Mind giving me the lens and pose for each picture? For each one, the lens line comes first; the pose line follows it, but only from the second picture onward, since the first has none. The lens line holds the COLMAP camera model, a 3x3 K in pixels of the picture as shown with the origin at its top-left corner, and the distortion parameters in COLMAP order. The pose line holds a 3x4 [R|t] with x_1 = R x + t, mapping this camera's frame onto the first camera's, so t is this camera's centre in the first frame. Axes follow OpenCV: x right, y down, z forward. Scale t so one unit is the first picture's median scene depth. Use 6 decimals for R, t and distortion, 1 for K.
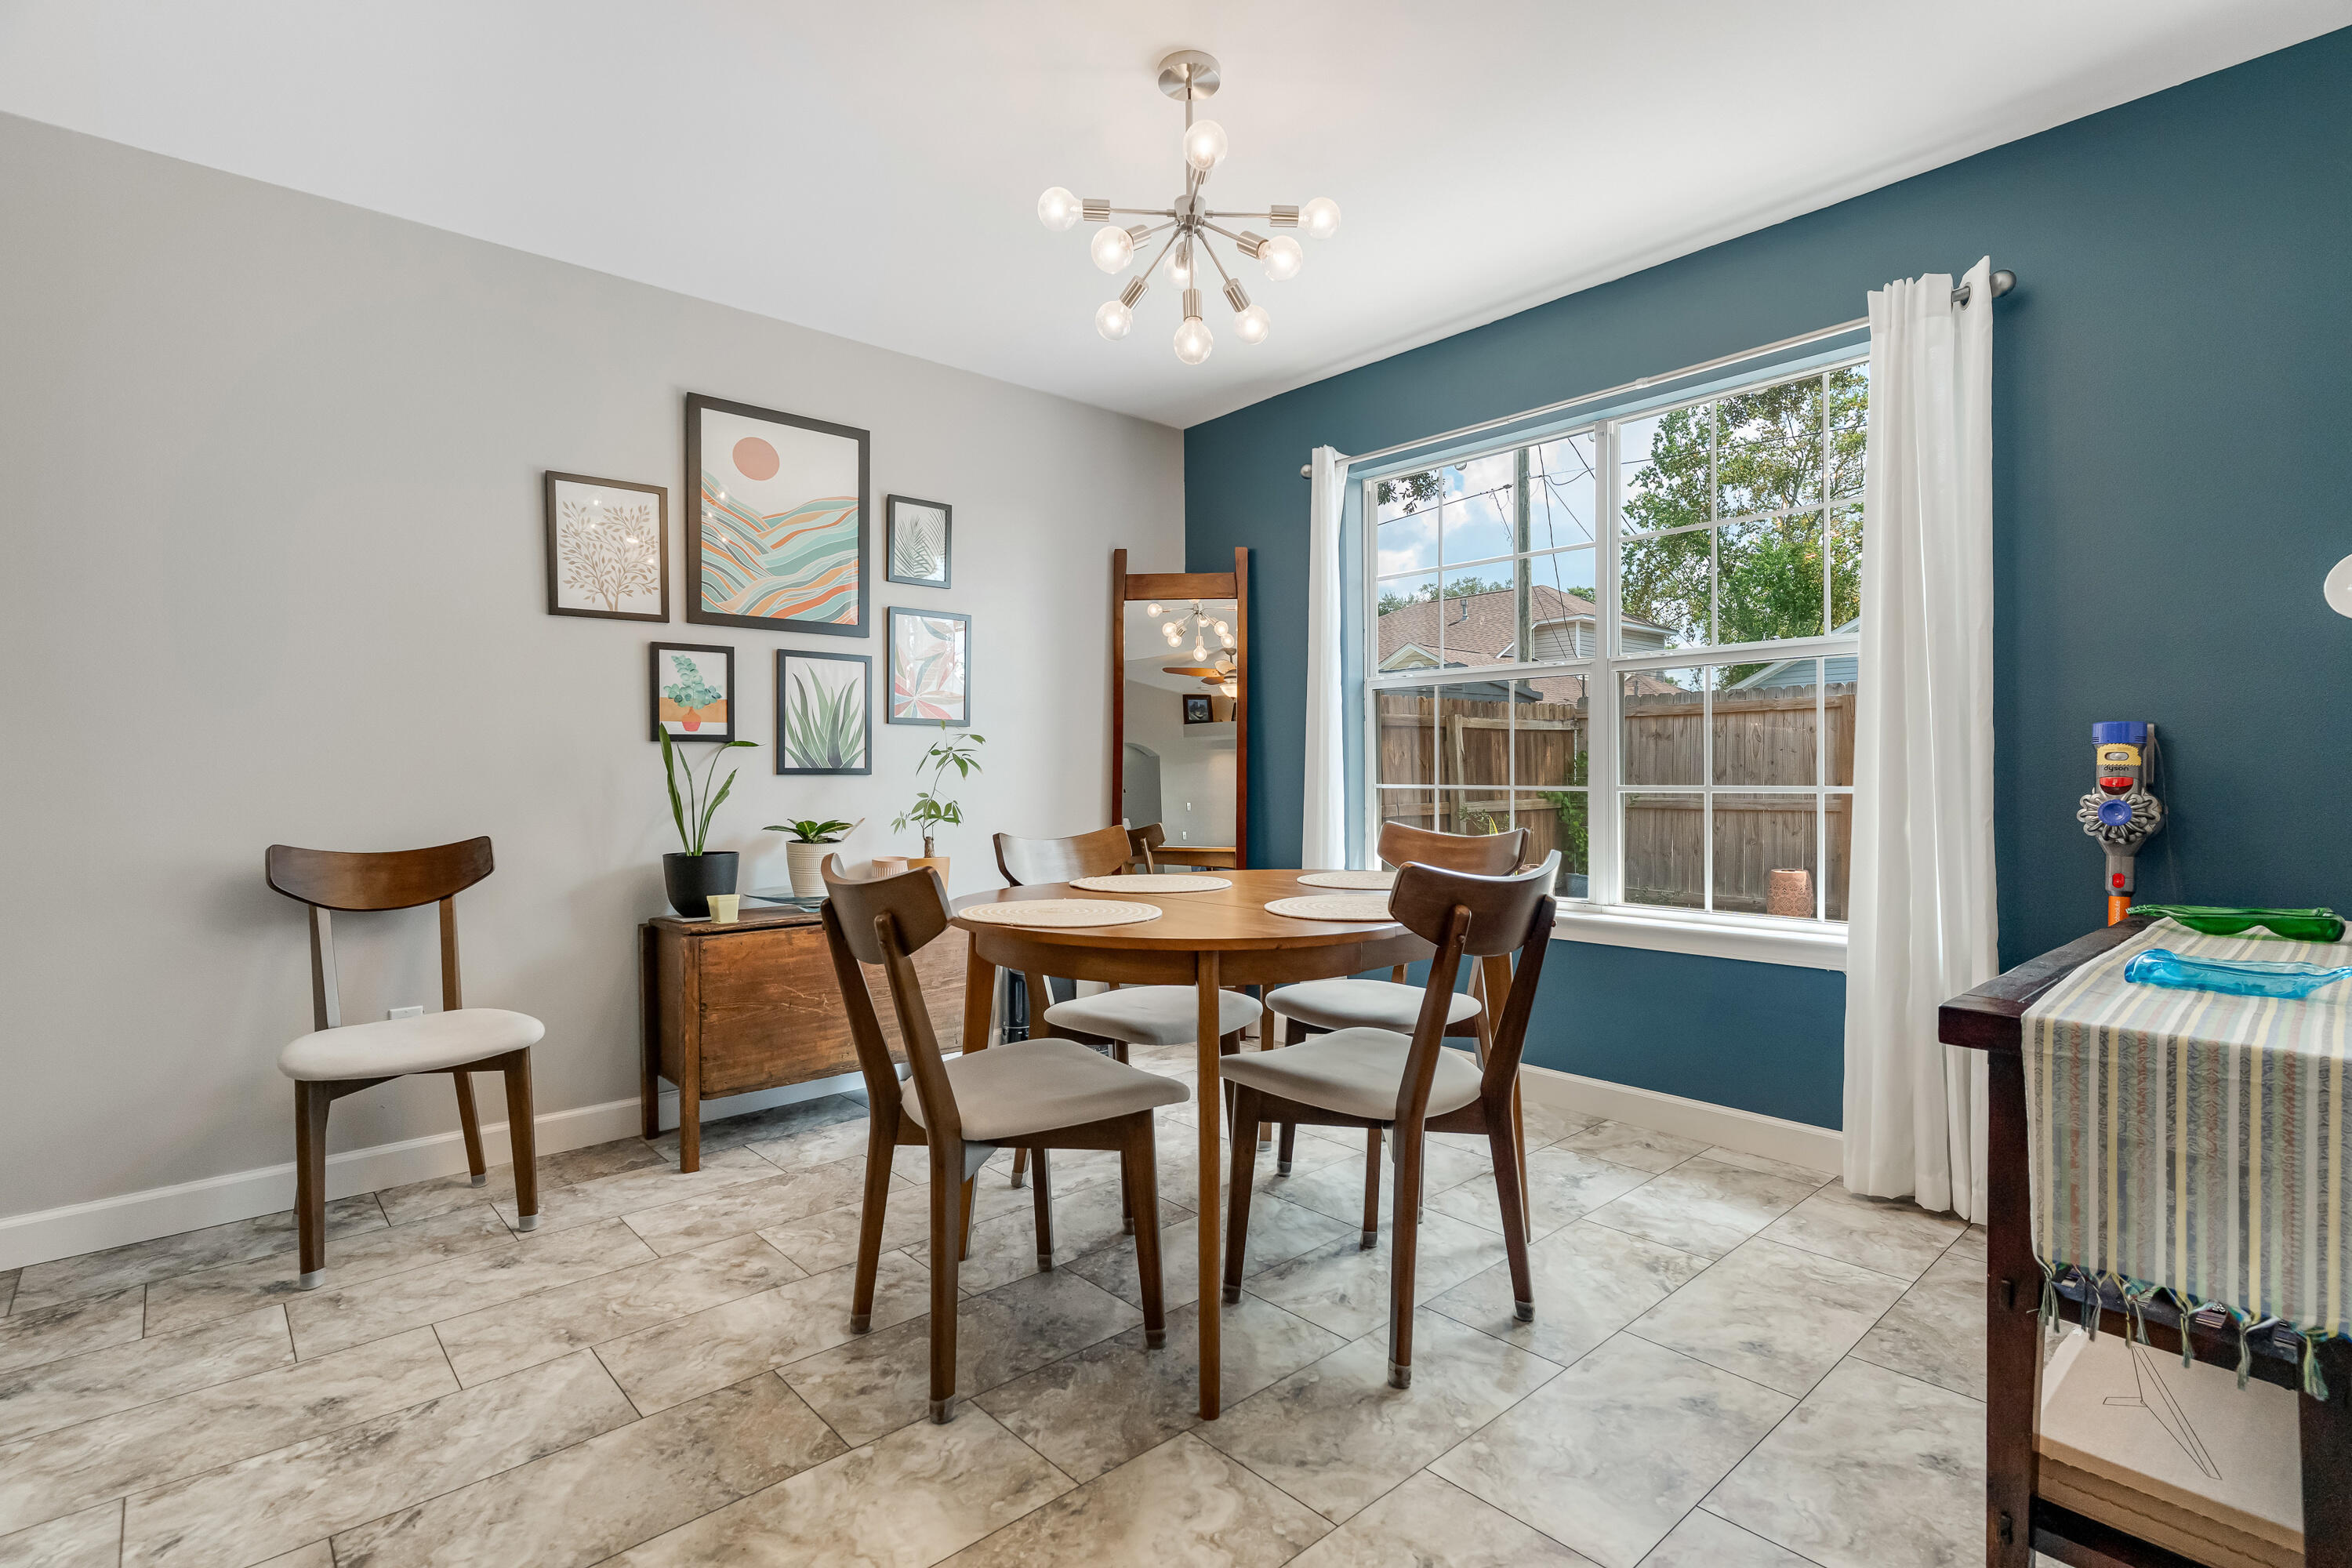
lens RADIAL K [[1120.7, 0, 1183.1], [0, 1120.7, 778.8], [0, 0, 1]] dist [0.000728, 0.000640]
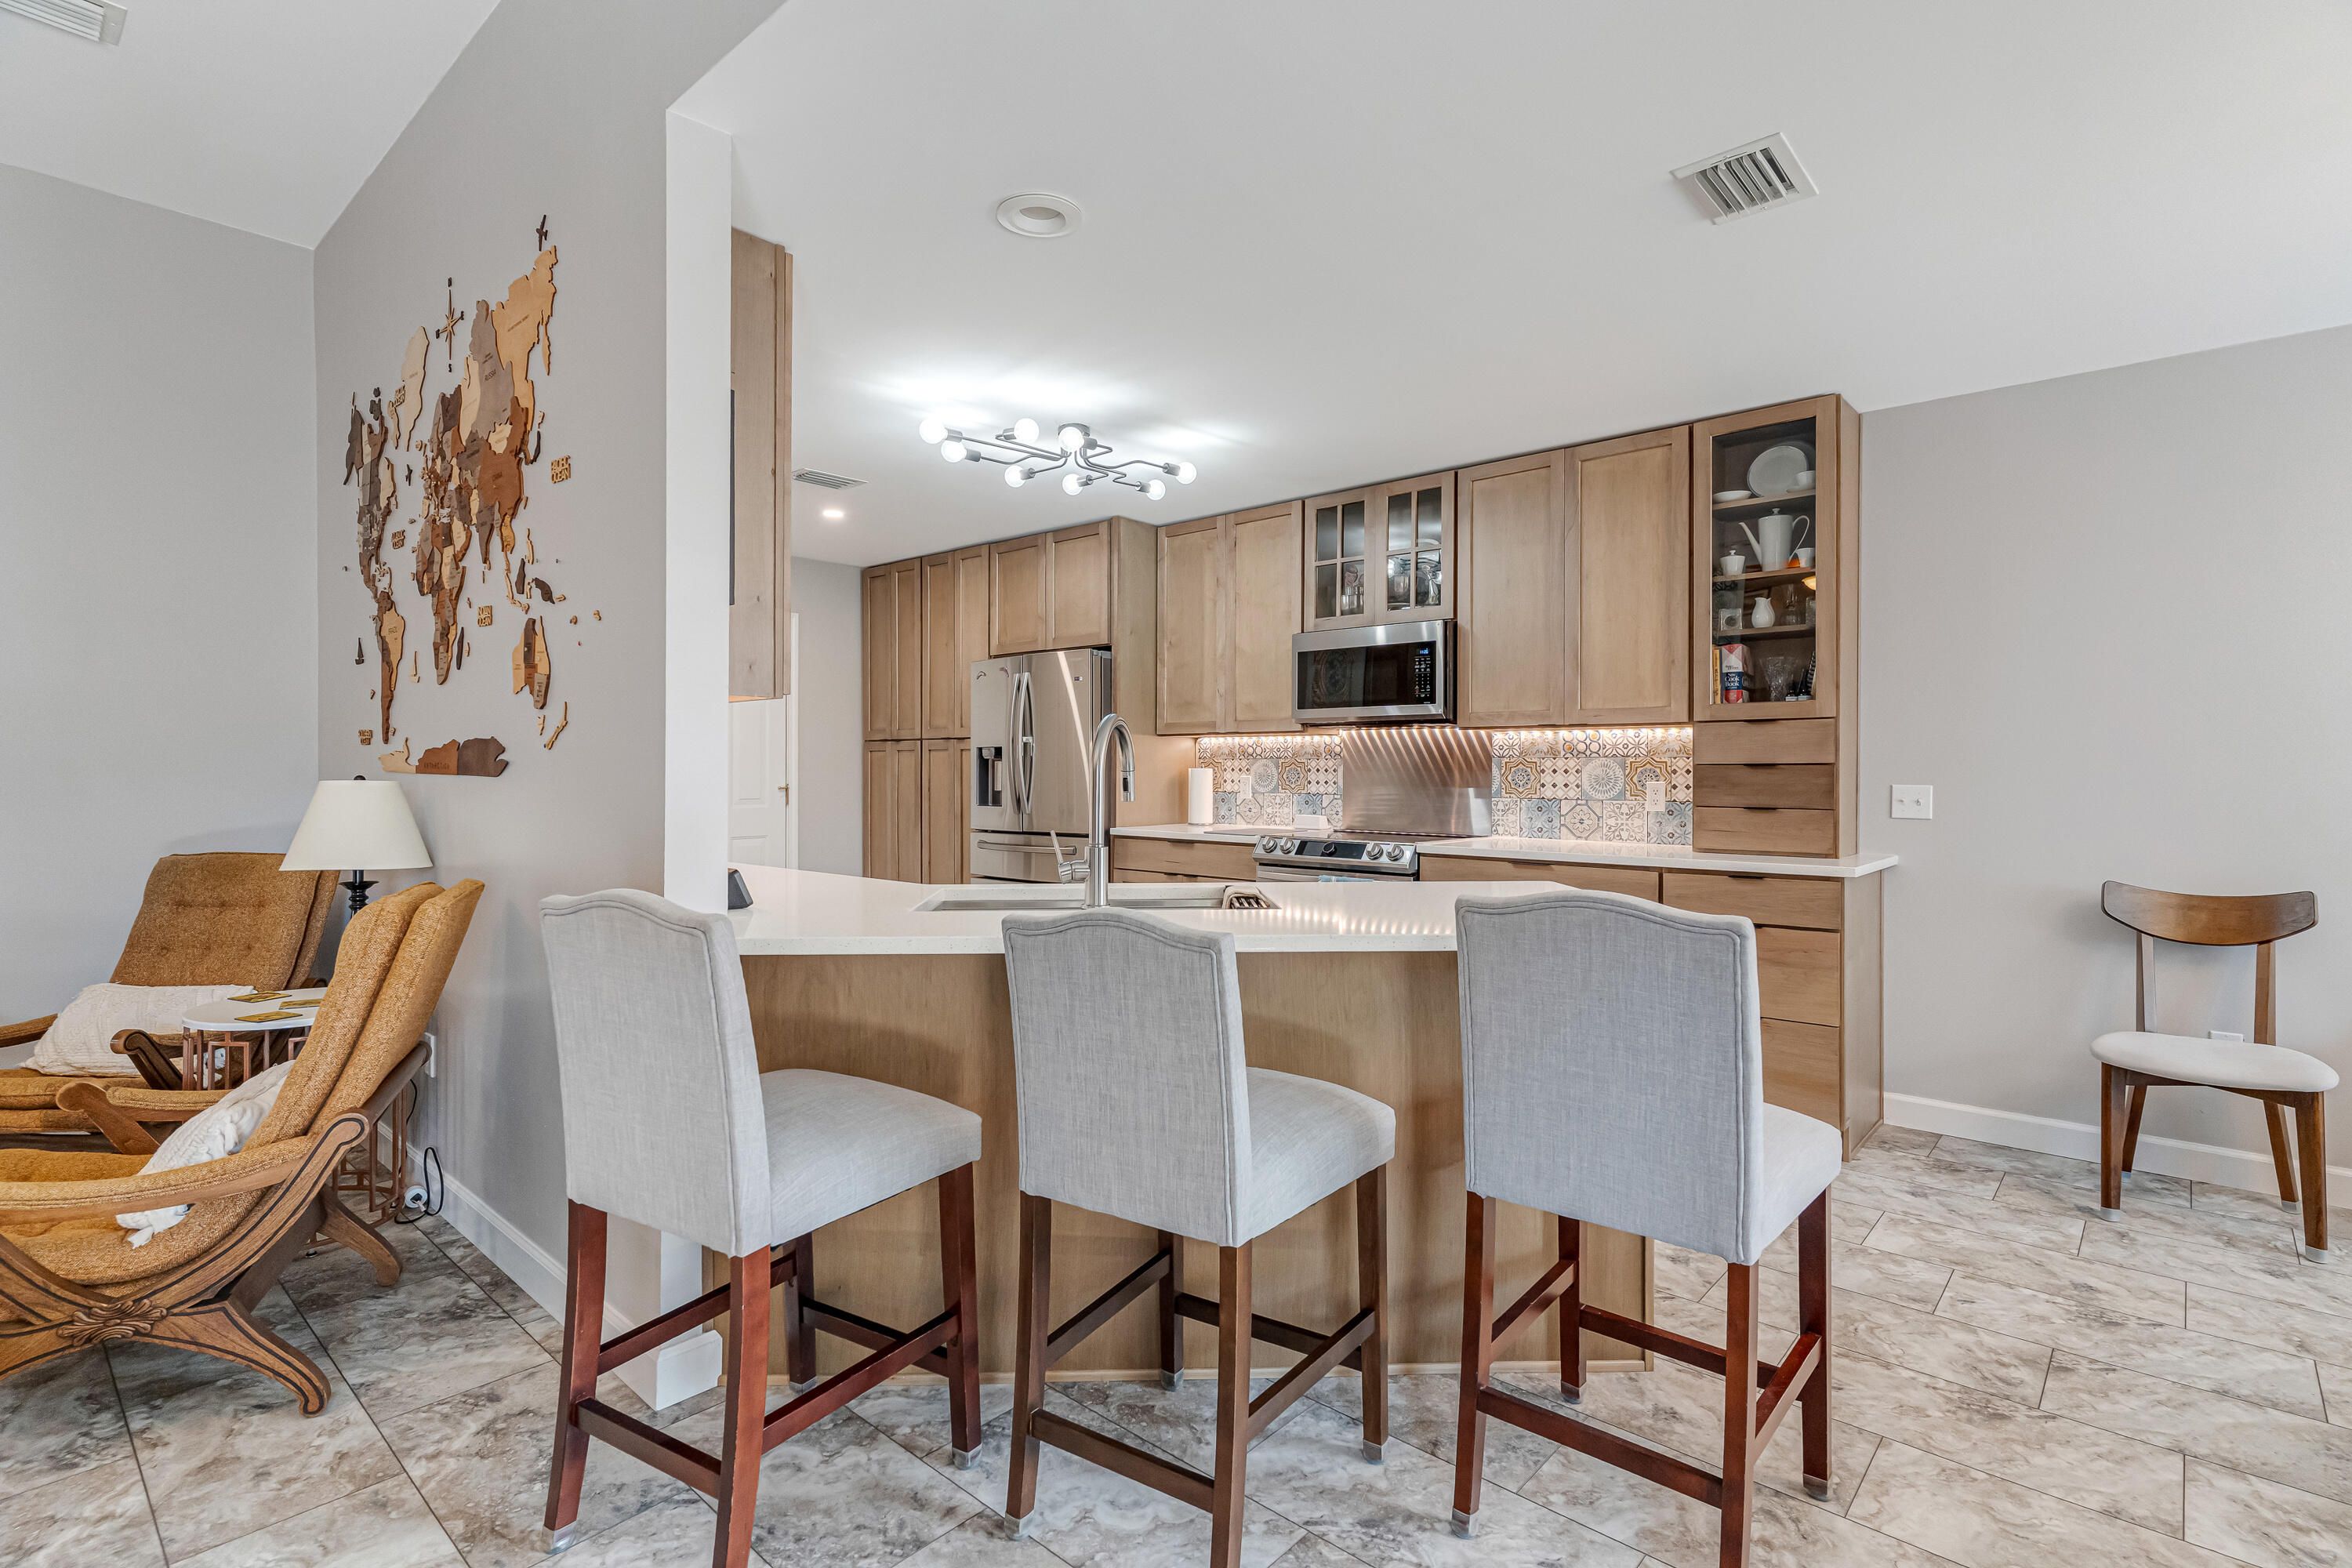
lens RADIAL K [[1120.7, 0, 1167.8], [0, 1120.7, 774.5], [0, 0, 1]] dist [0.000728, 0.000640]
pose [[0.098794, 0.016523, -0.994971, 0.353174], [-0.012502, 0.999804, 0.015362, -0.066904], [0.995029, 0.010921, 0.098981, -0.204697]]
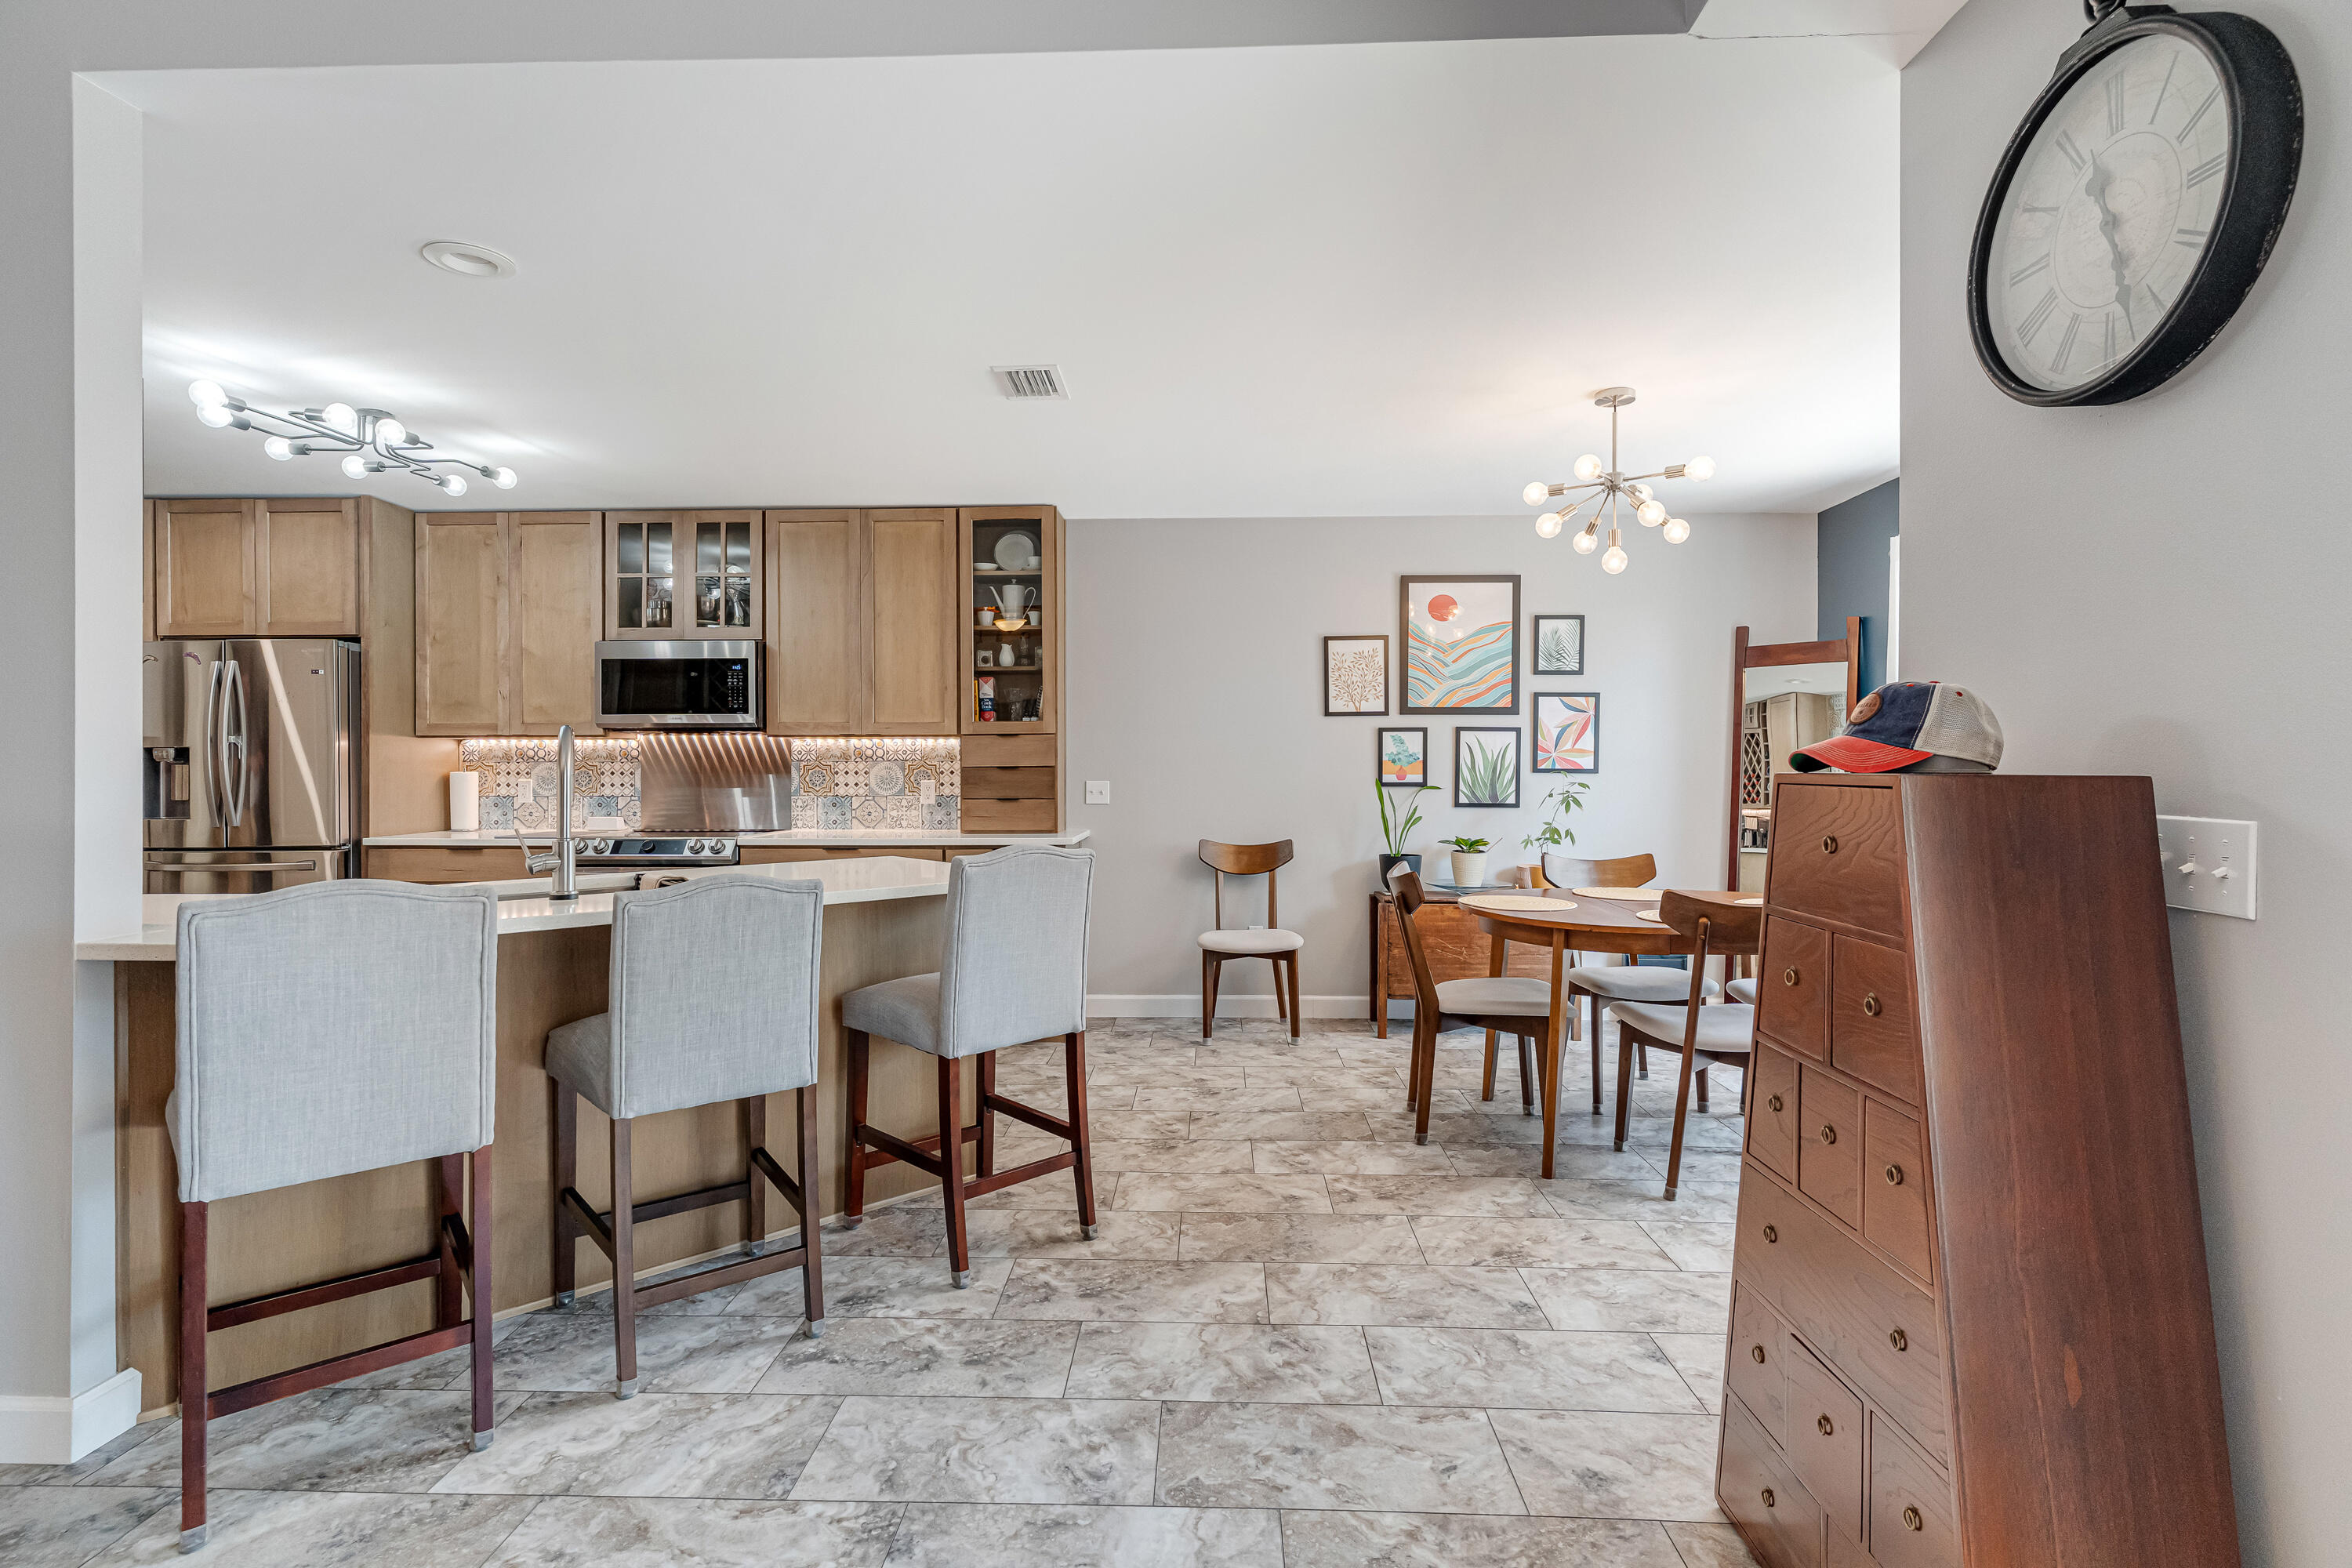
lens RADIAL K [[1120.7, 0, 1180.9], [0, 1120.7, 772.0], [0, 0, 1]] dist [0.000728, 0.000640]
pose [[0.722890, 0.010086, -0.690890, 0.562283], [-0.011553, 0.999930, 0.002509, -0.066501], [0.690867, 0.006168, 0.722956, -0.500922]]
